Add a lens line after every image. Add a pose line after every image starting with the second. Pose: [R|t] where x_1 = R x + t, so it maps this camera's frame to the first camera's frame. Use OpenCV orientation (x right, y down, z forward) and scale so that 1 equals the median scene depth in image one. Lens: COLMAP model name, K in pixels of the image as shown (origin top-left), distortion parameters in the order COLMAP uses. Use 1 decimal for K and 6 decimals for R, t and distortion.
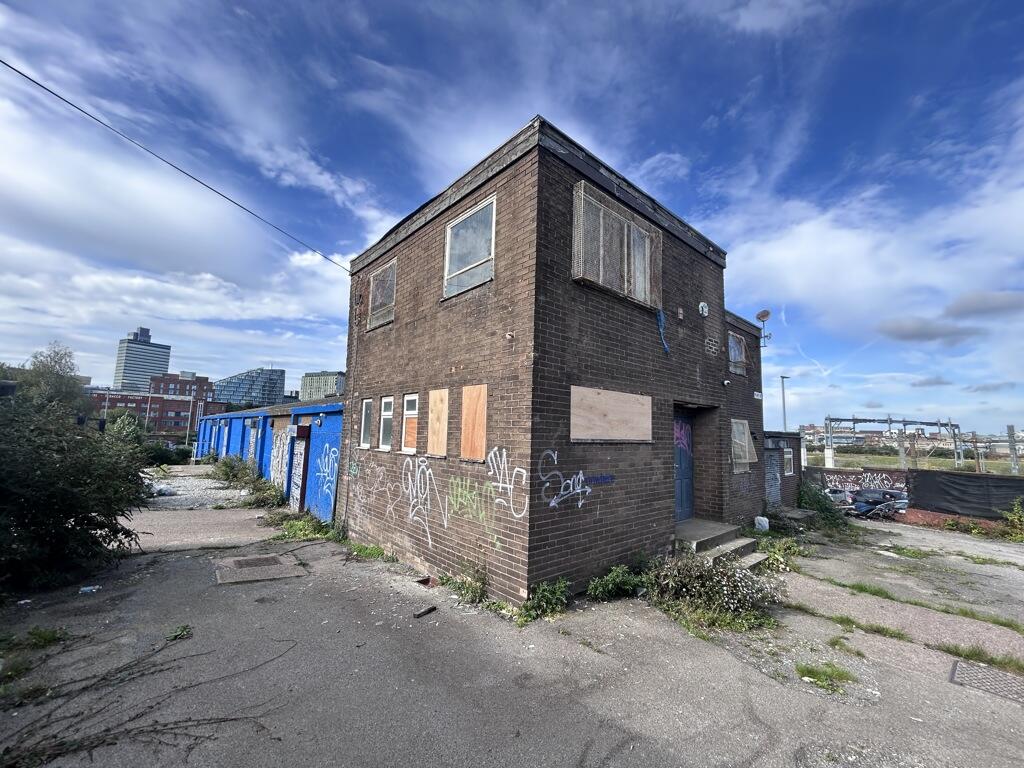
lens RADIAL K [[402.8, 0, 515.8], [0, 402.8, 382.1], [0, 0, 1]] dist [-0.002763, 0.001136]
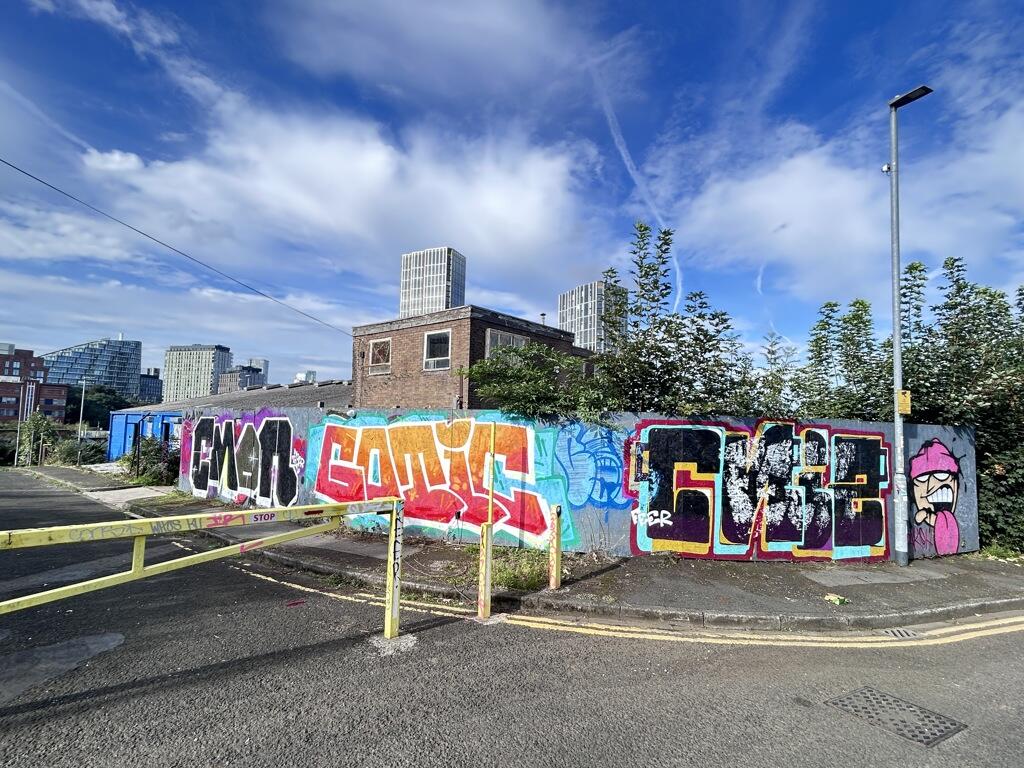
lens RADIAL K [[480.7, 0, 514.4], [0, 480.7, 378.6], [0, 0, 1]] dist [-0.007979, -0.000933]
pose [[0.989894, 0.007854, 0.141592, 0.038467], [-0.012807, 0.999336, 0.034102, 0.022630], [-0.141230, -0.035571, 0.989338, 0.156111]]
